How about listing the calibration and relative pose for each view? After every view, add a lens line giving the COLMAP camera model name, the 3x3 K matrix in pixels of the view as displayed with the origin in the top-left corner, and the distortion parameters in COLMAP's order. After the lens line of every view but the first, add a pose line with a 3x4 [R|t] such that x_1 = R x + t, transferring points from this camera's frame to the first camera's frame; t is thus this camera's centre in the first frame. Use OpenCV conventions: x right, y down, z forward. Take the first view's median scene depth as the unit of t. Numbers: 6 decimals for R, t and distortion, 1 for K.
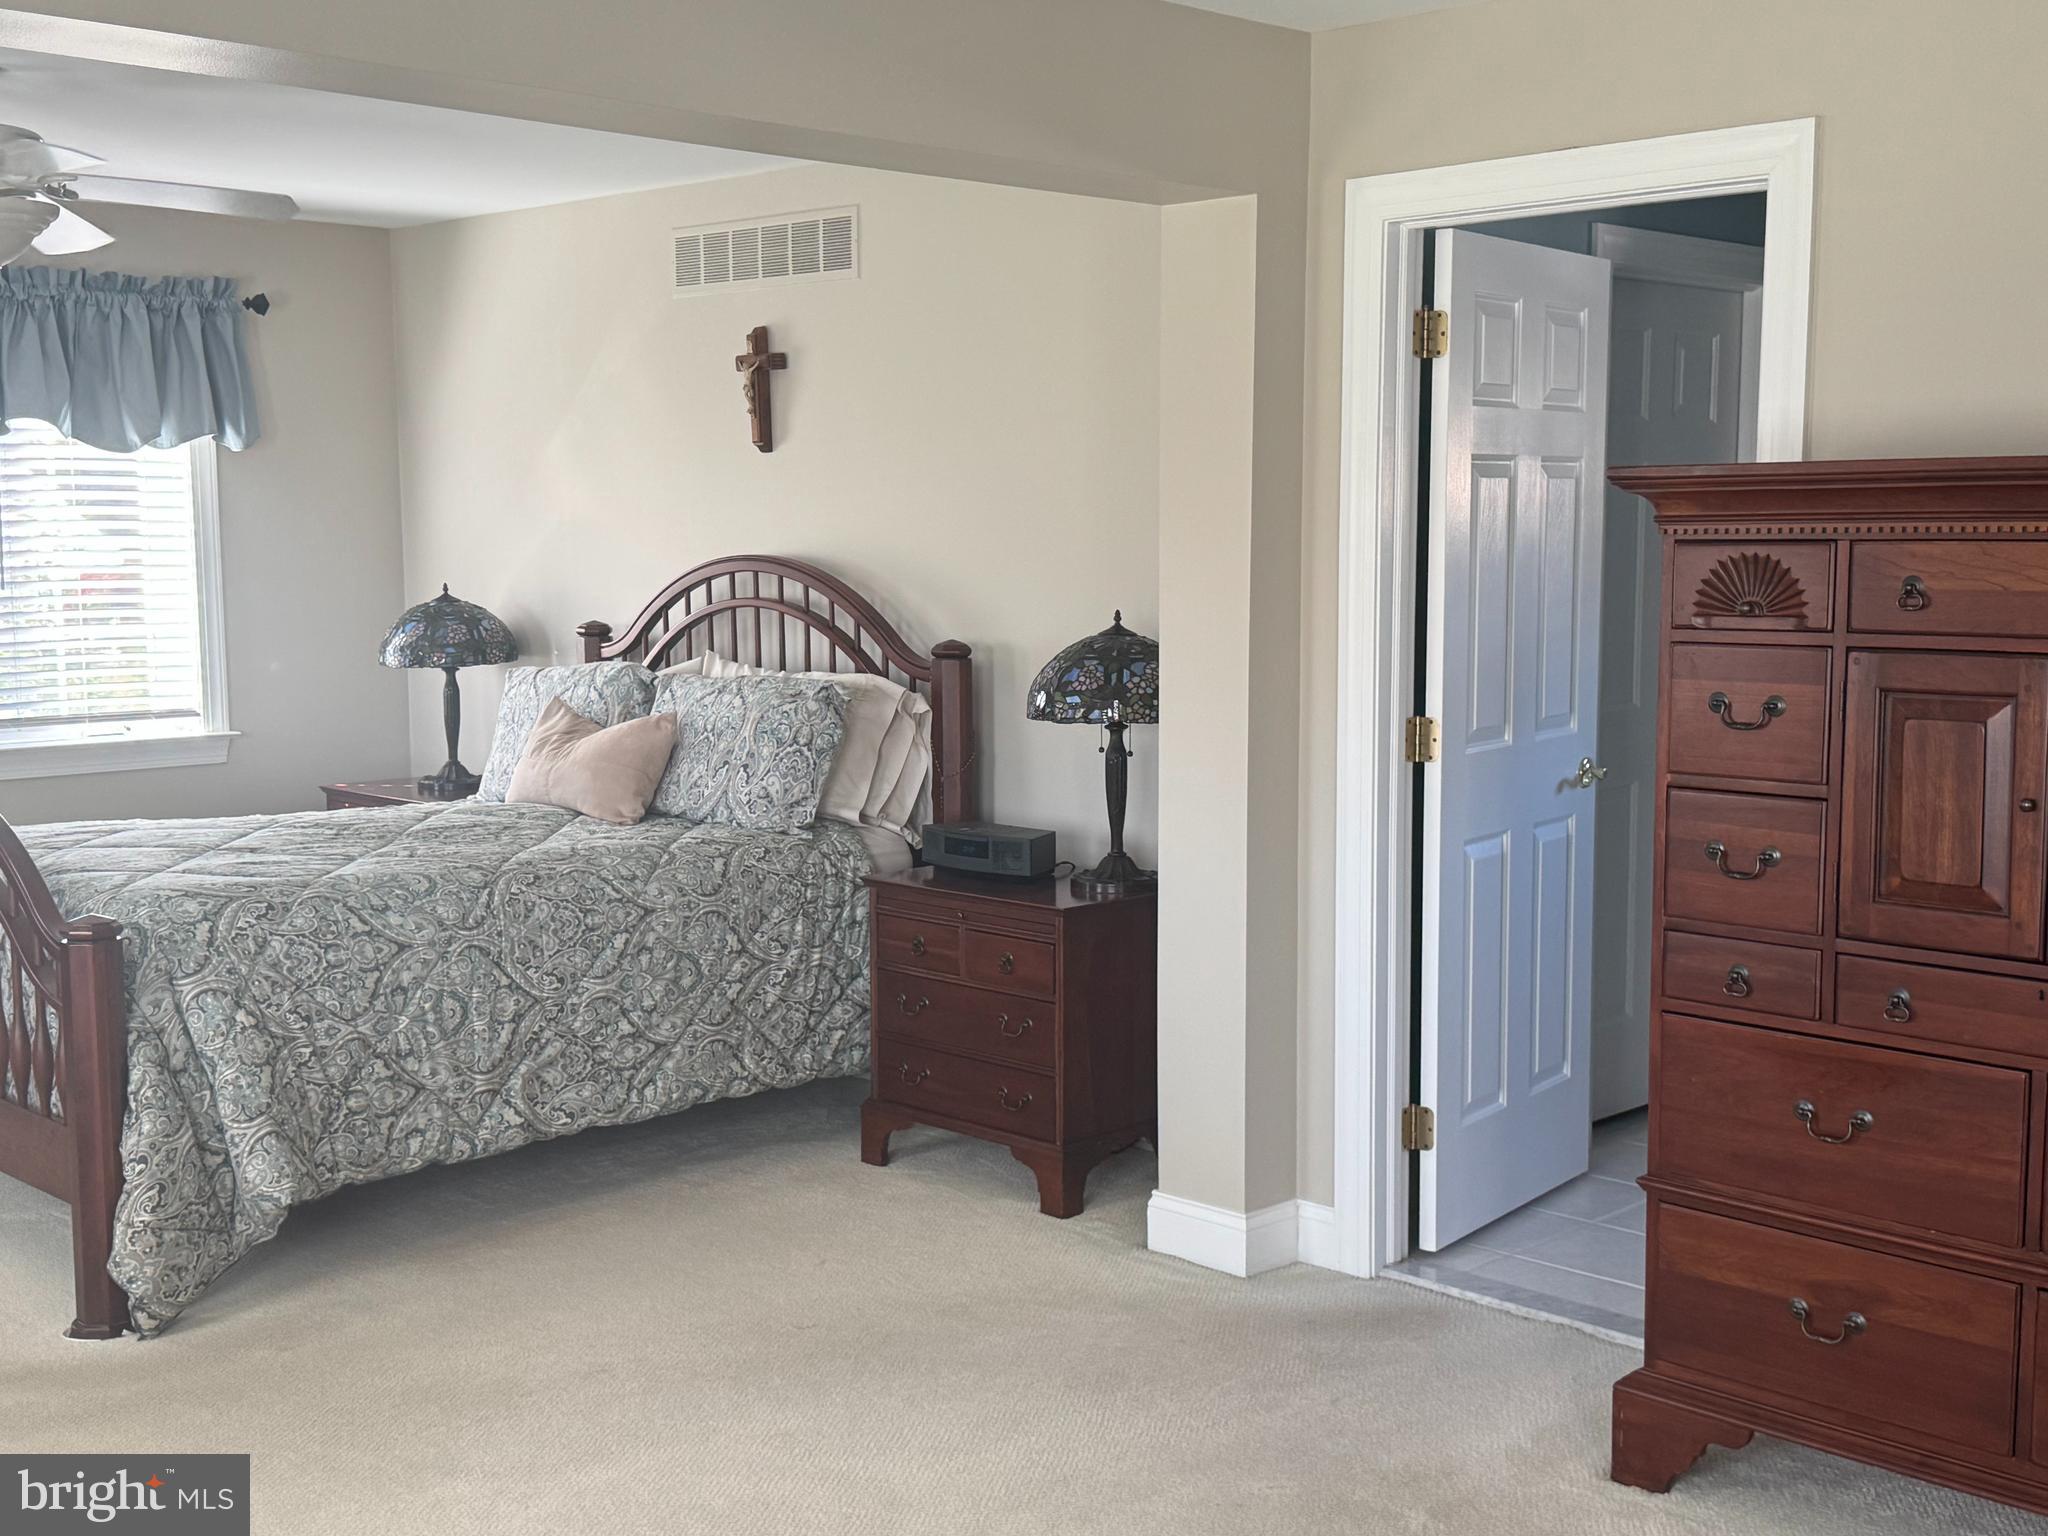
lens RADIAL K [[2367.0, 0, 1031.8], [0, 2367.0, 784.8], [0, 0, 1]] dist [0.083724, 0.000000]
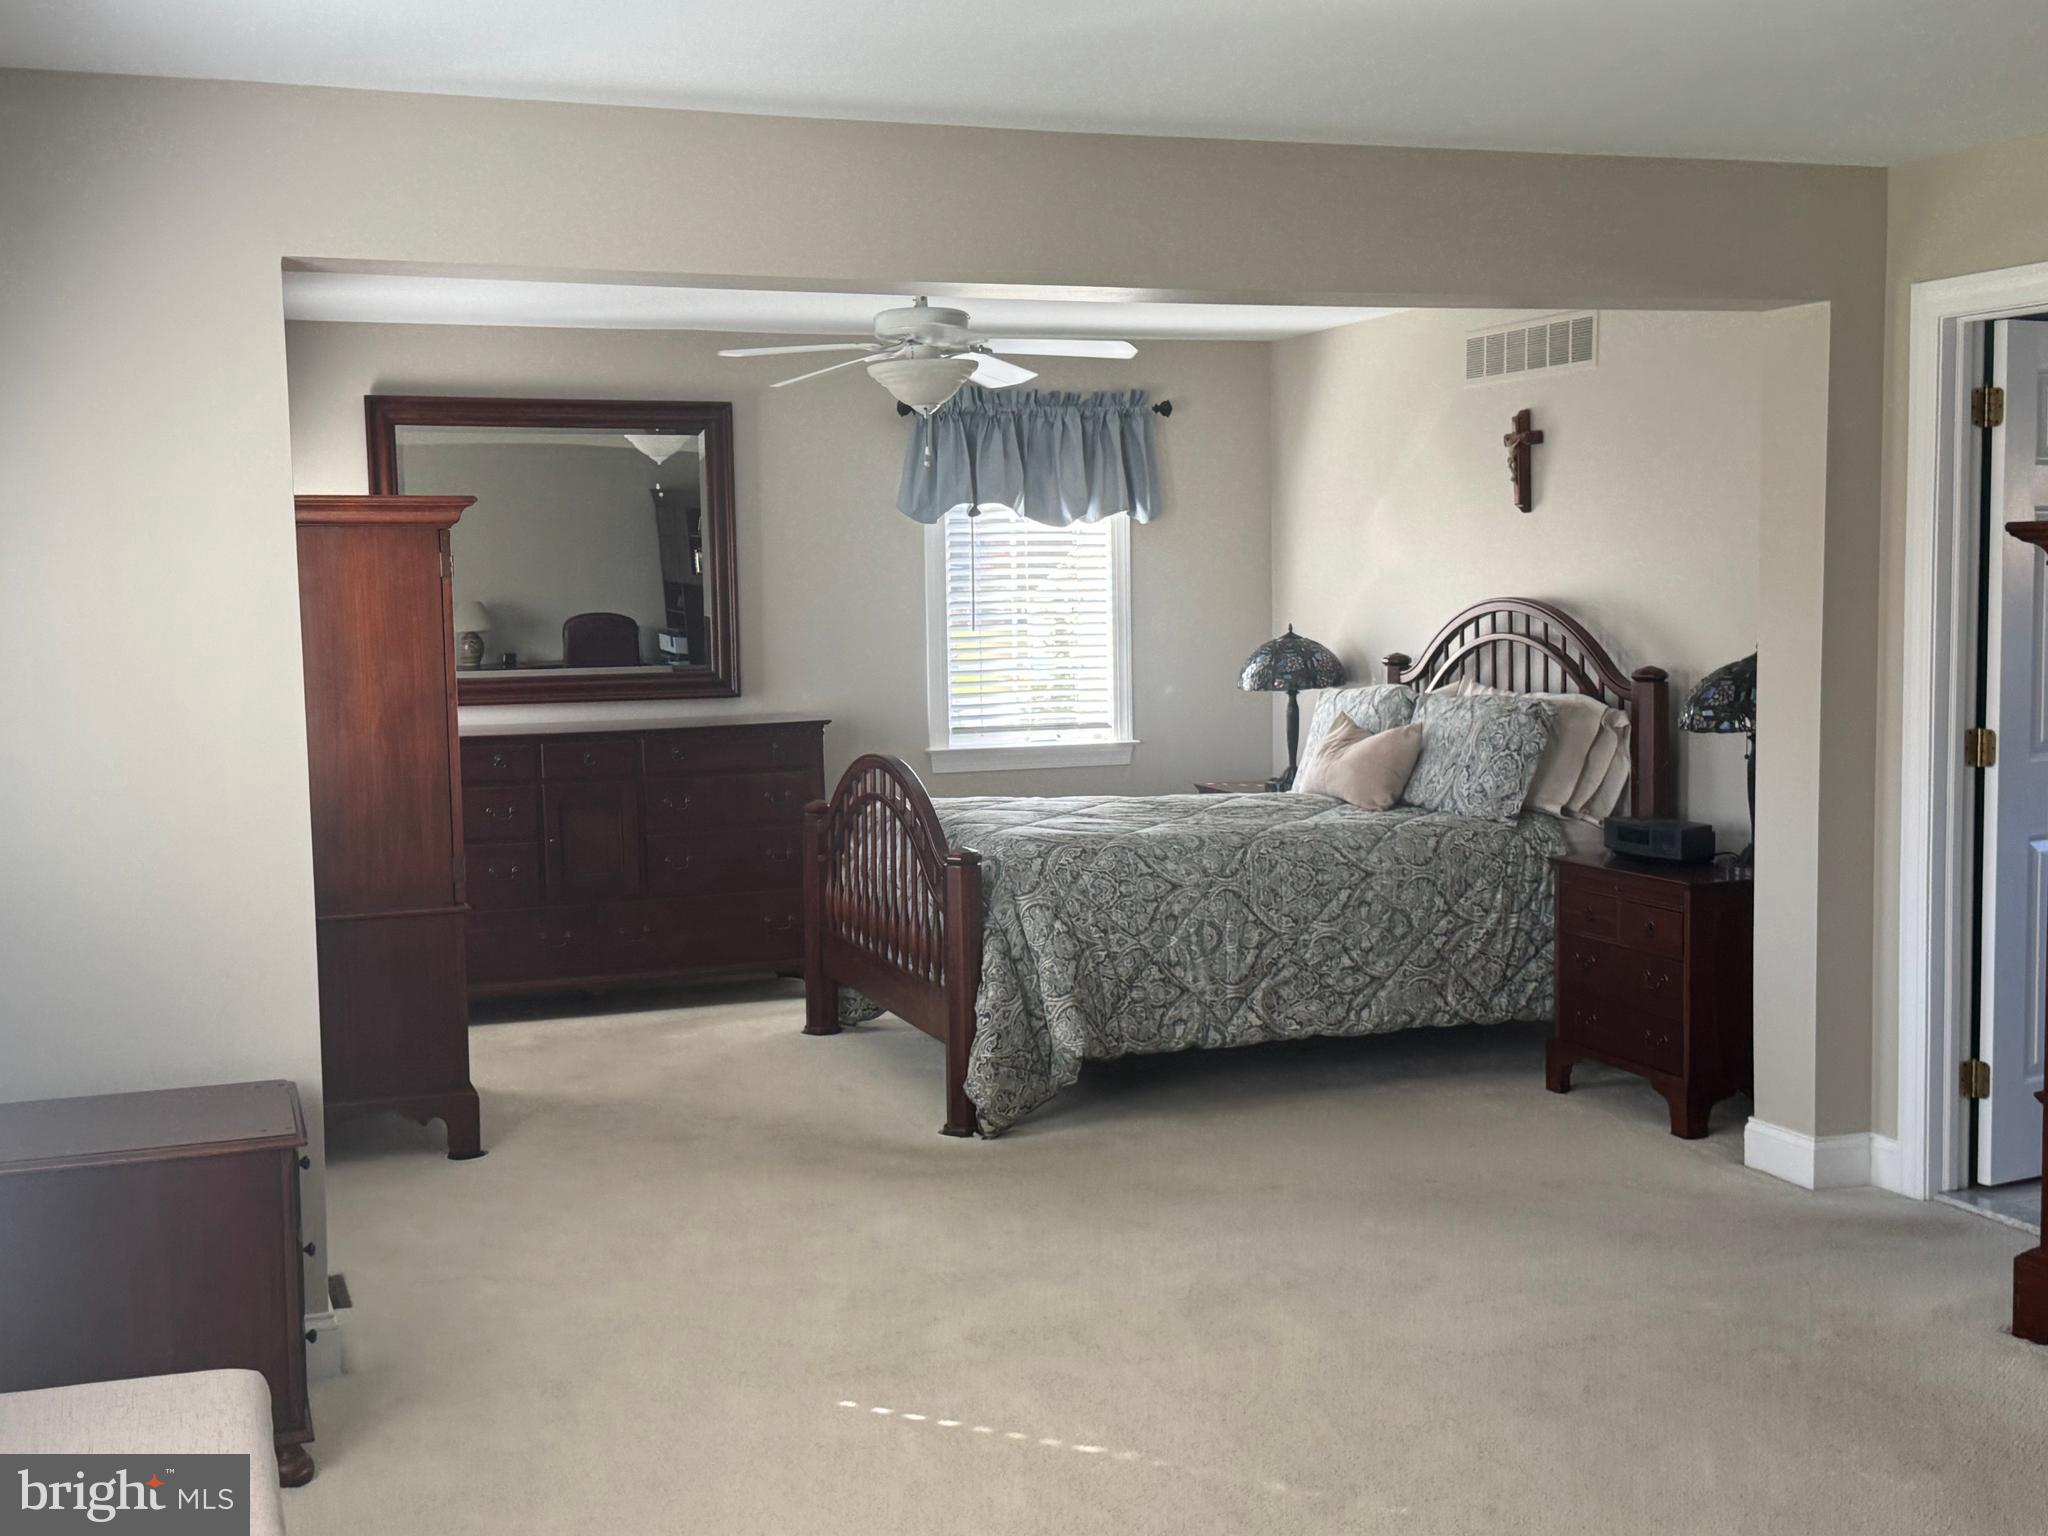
lens RADIAL K [[2367.0, 0, 1016.3], [0, 2367.0, 768.1], [0, 0, 1]] dist [0.083724, 0.000000]
pose [[0.905990, 0.022972, -0.422675, 0.212429], [-0.034087, 0.999243, -0.018757, 0.027000], [0.421924, 0.031402, 0.906087, -0.257757]]
